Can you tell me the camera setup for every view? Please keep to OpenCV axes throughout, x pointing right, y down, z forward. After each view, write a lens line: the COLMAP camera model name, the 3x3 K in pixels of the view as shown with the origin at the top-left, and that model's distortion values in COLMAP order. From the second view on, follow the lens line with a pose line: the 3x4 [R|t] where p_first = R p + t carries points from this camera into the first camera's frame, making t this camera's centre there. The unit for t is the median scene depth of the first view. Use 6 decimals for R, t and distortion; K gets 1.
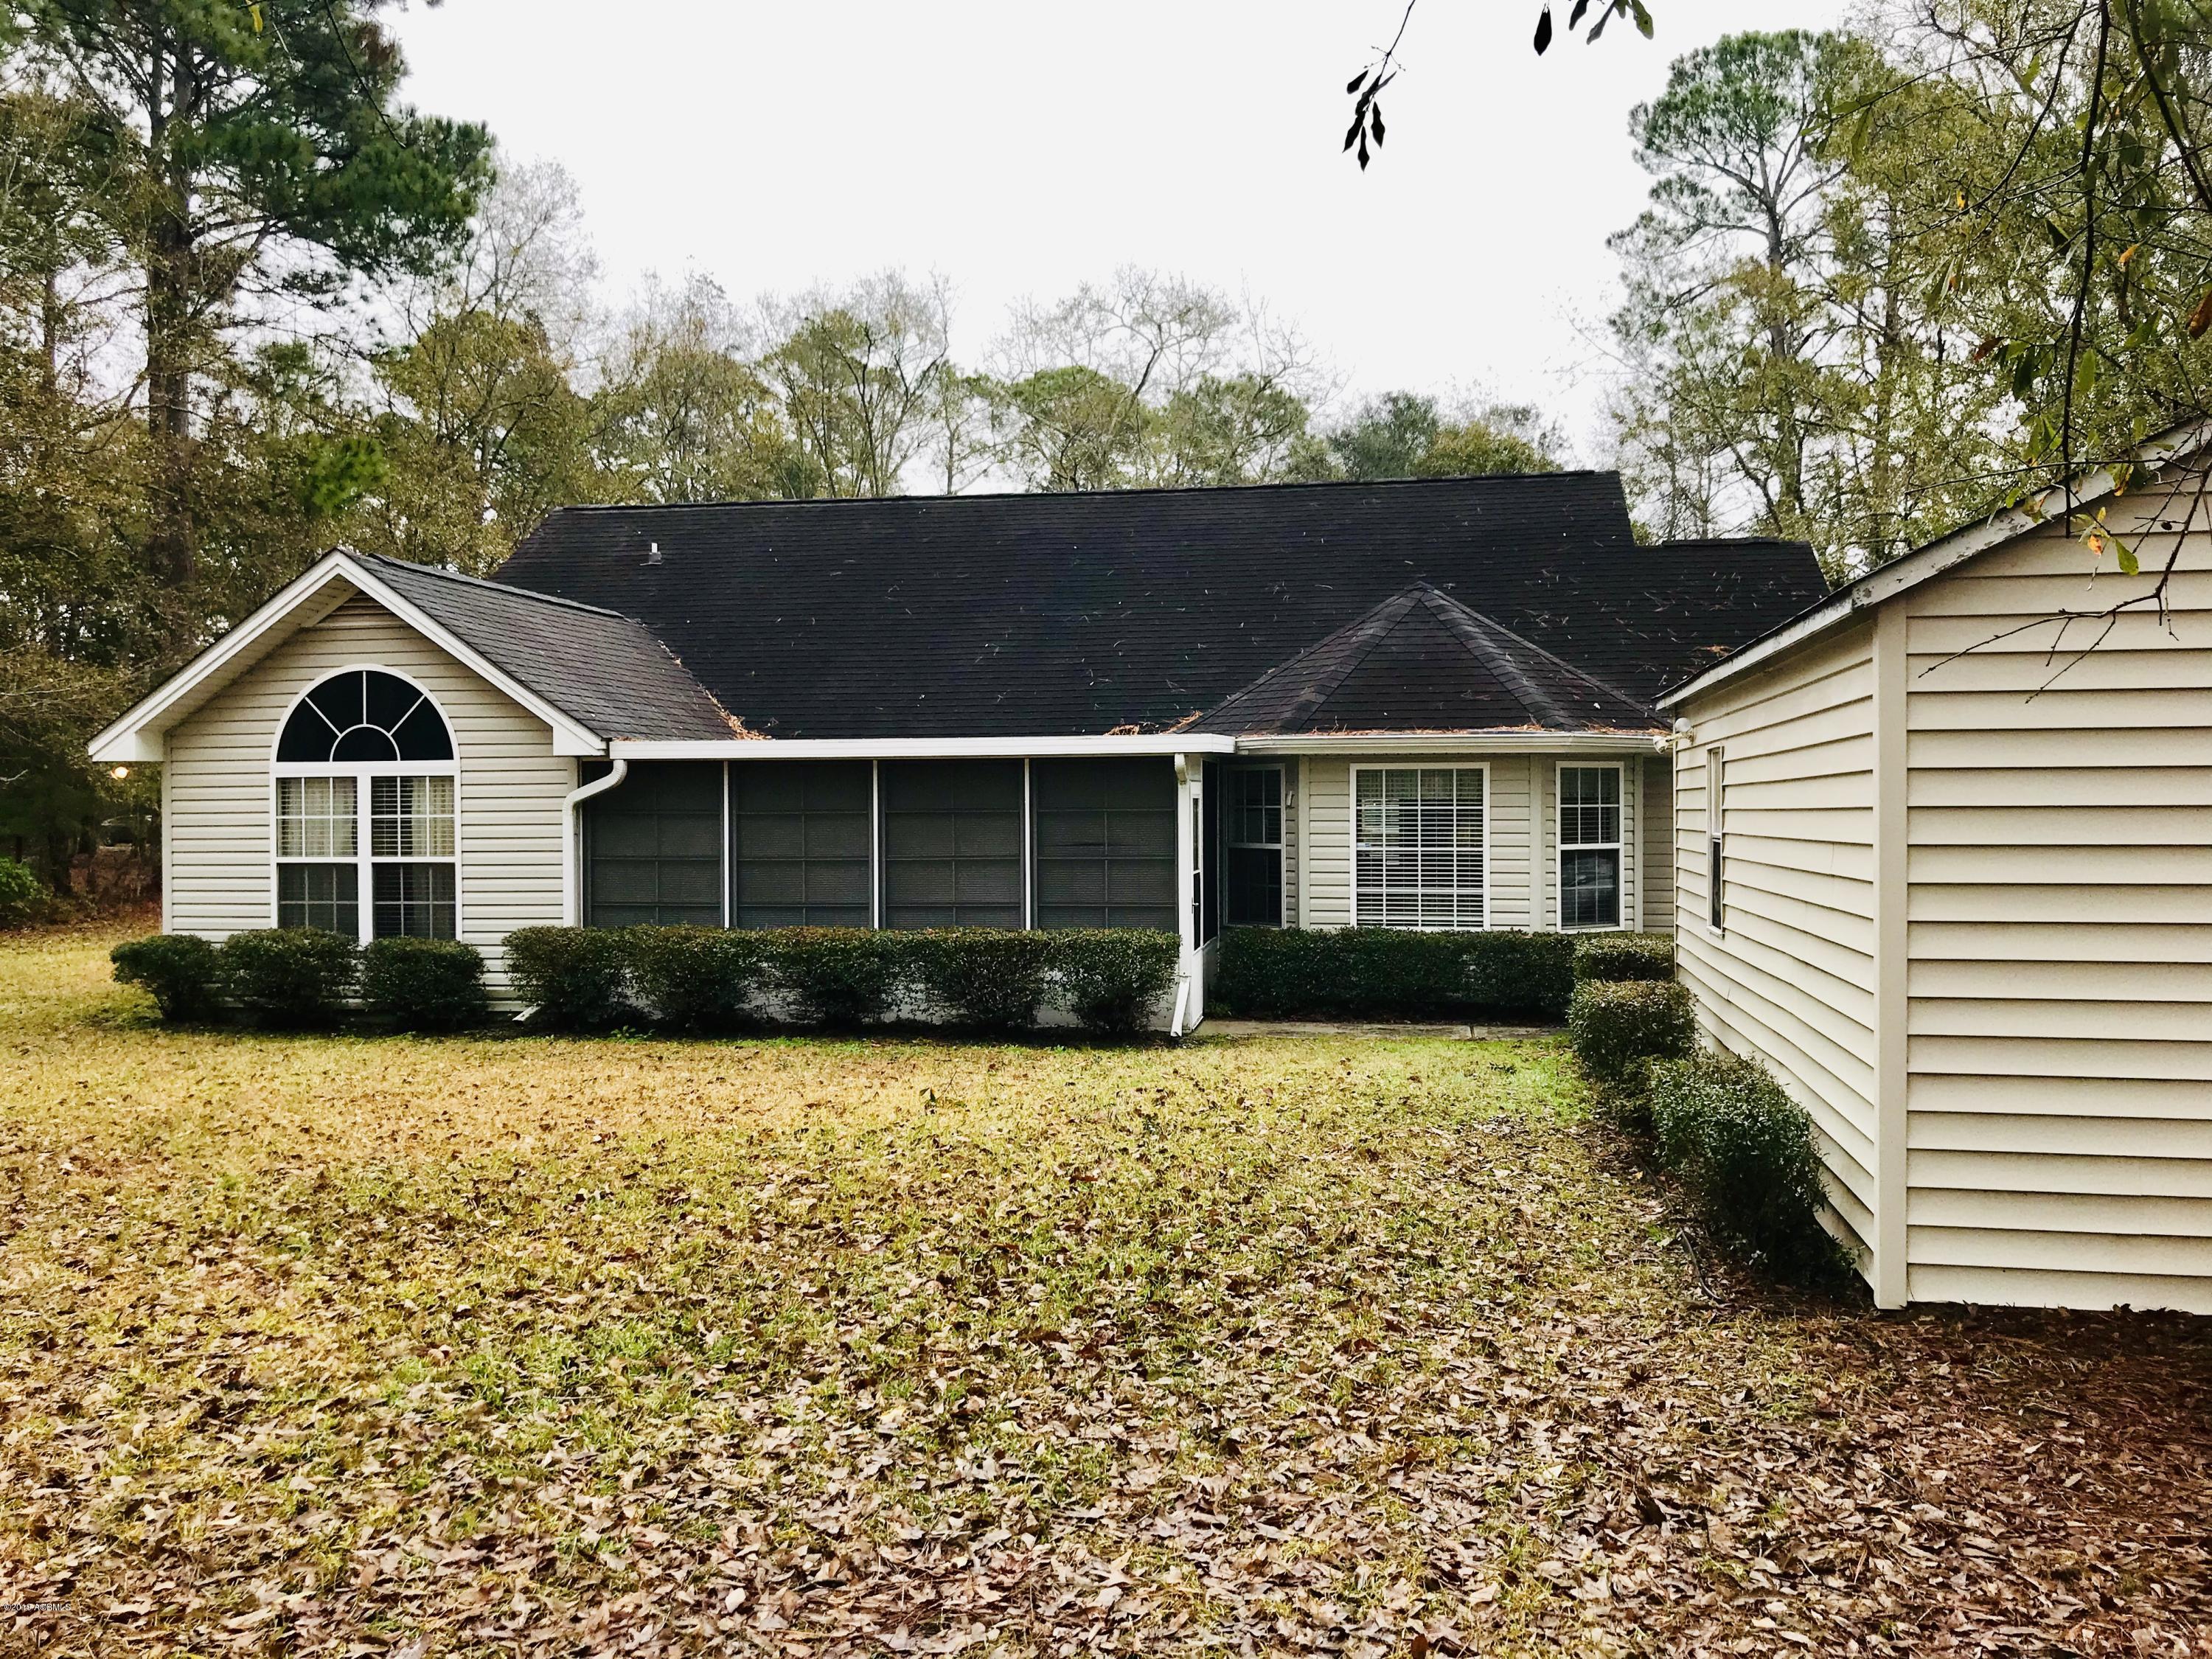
lens RADIAL K [[1819.1, 0, 1110.0], [0, 1819.1, 815.8], [0, 0, 1]] dist [0.020213, -0.005419]
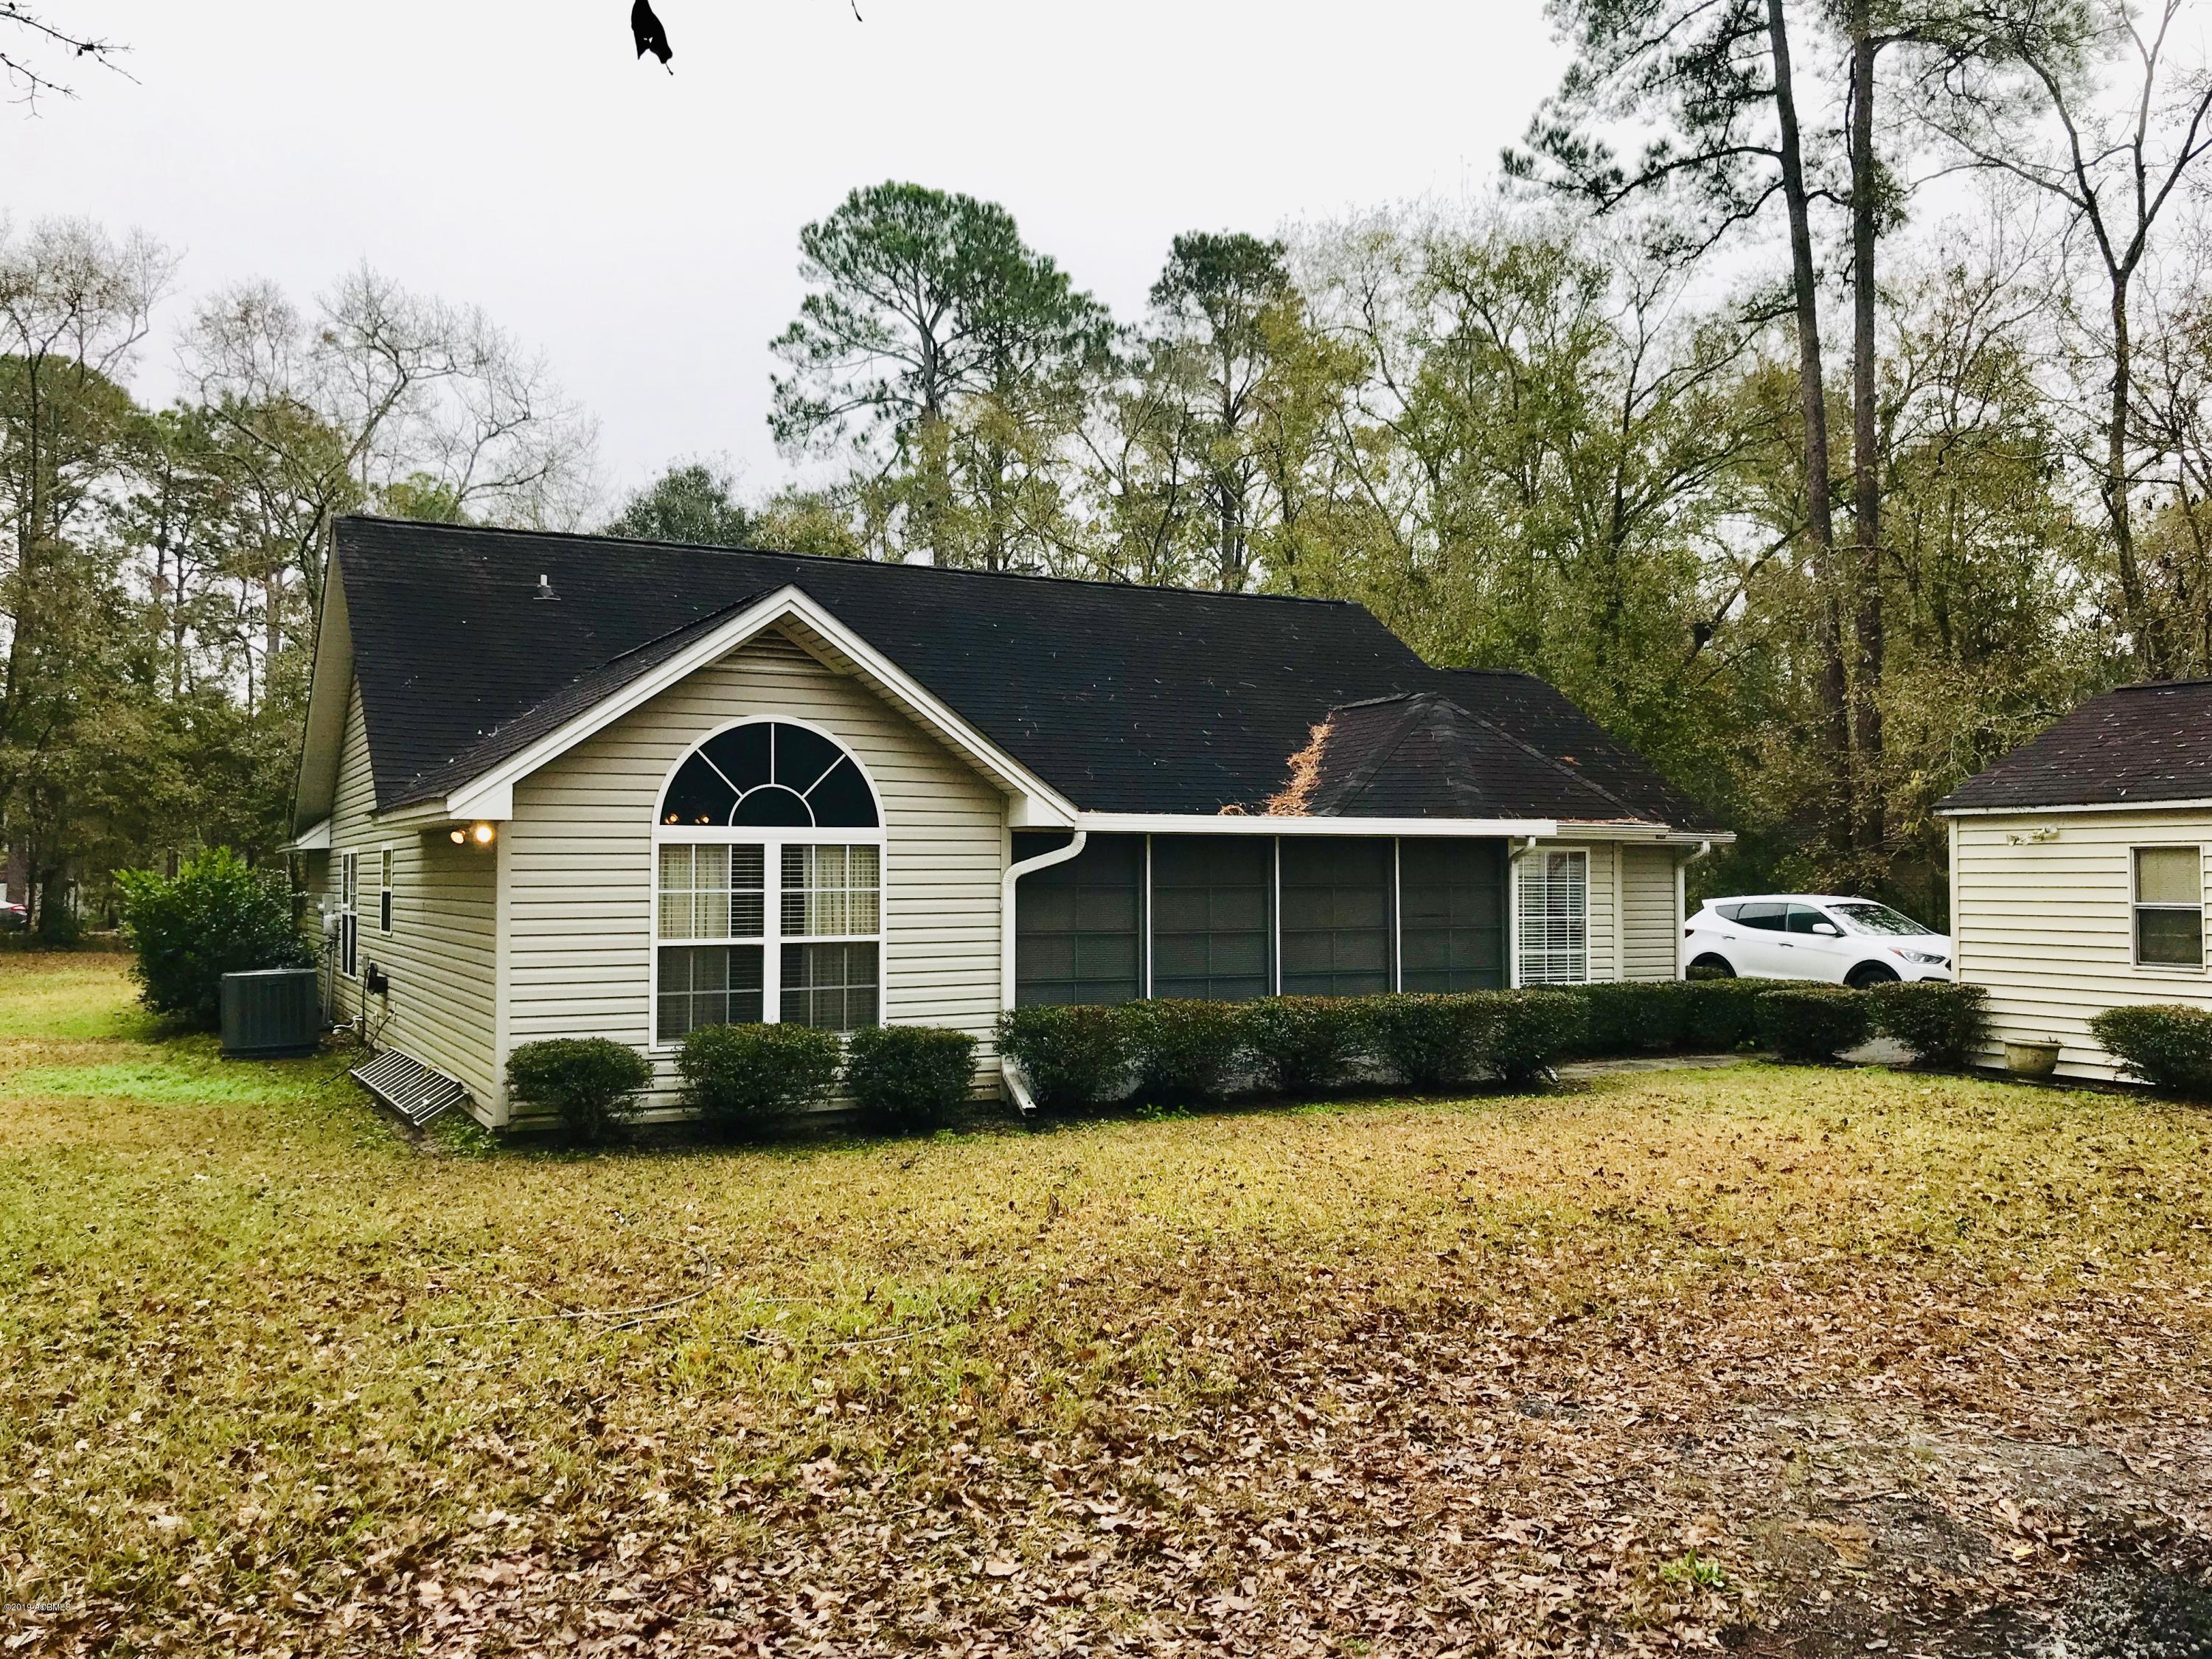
lens RADIAL K [[1823.8, 0, 1106.0], [0, 1823.8, 829.5], [0, 0, 1]] dist [0.076687, -0.001254]
pose [[0.786805, 0.020908, 0.616848, -0.825576], [0.000627, 0.999398, -0.034674, 0.001761], [-0.617202, 0.027669, 0.786318, 0.220946]]
